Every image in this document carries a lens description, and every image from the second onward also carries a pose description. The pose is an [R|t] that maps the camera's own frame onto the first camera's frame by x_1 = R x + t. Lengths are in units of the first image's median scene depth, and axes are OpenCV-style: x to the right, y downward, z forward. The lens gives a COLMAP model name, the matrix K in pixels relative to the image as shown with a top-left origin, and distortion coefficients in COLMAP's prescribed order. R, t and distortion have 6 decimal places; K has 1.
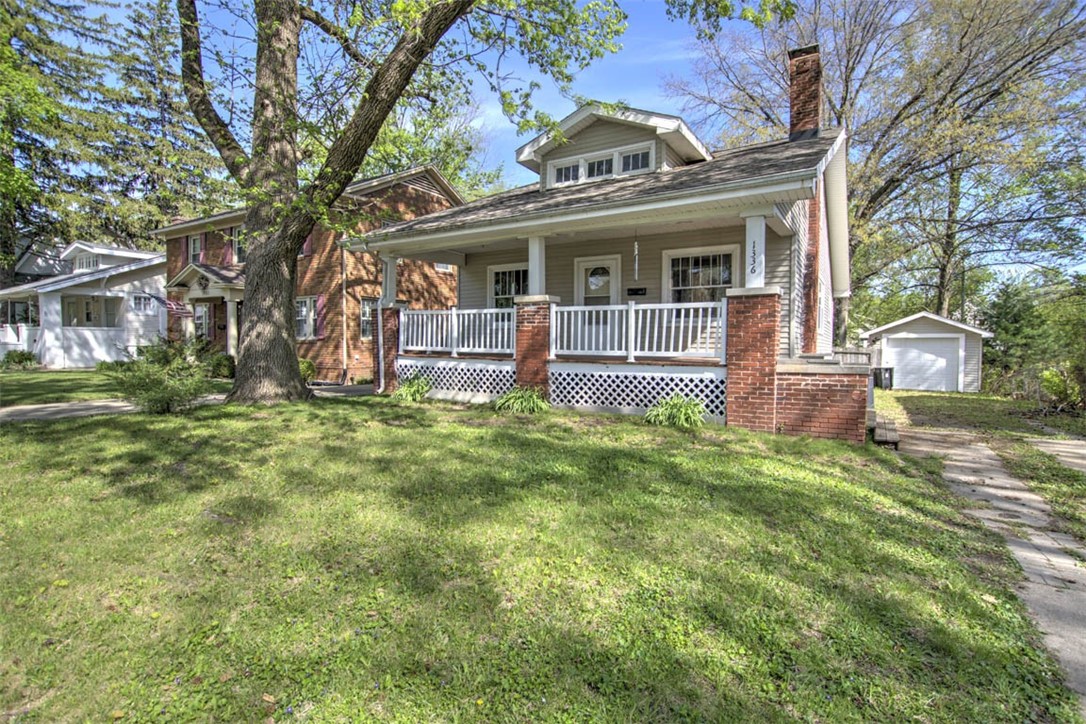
lens RADIAL K [[535.6, 0, 543.0], [0, 535.6, 362.0], [0, 0, 1]] dist [-0.003370, 0.000093]
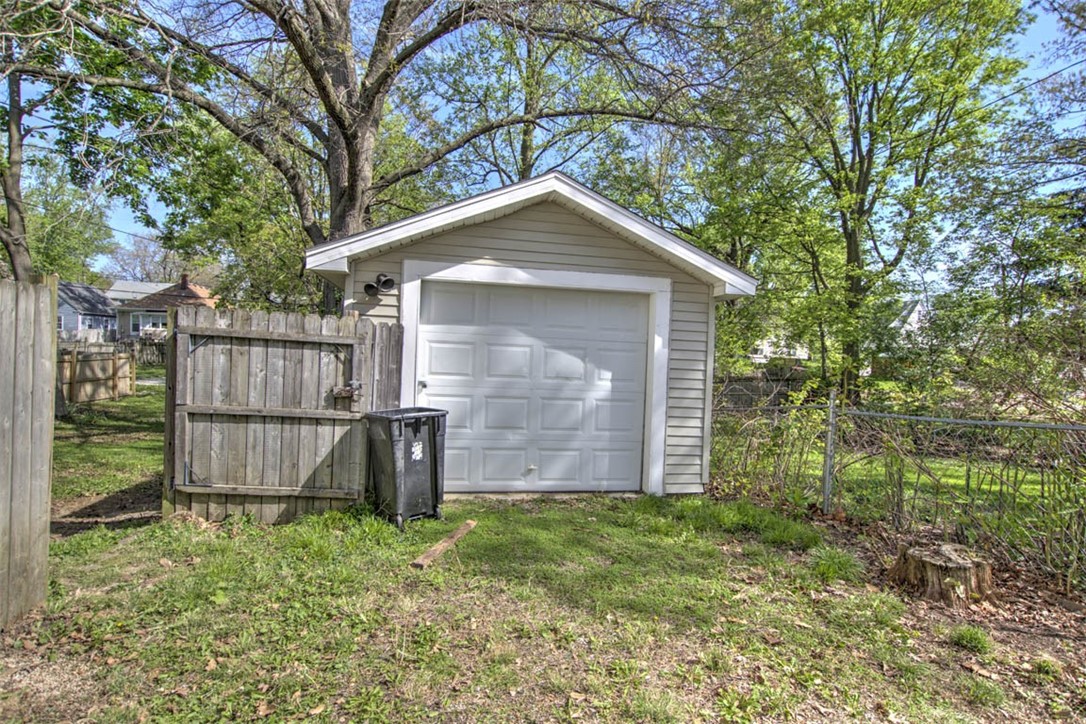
lens RADIAL K [[535.6, 0, 543.0], [0, 535.6, 362.0], [0, 0, 1]] dist [-0.003370, 0.000093]
pose [[0.717474, 0.003992, 0.696574, 0.531178], [-0.006112, 0.999981, 0.000564, -0.009962], [-0.696559, -0.004662, 0.717485, 0.814768]]
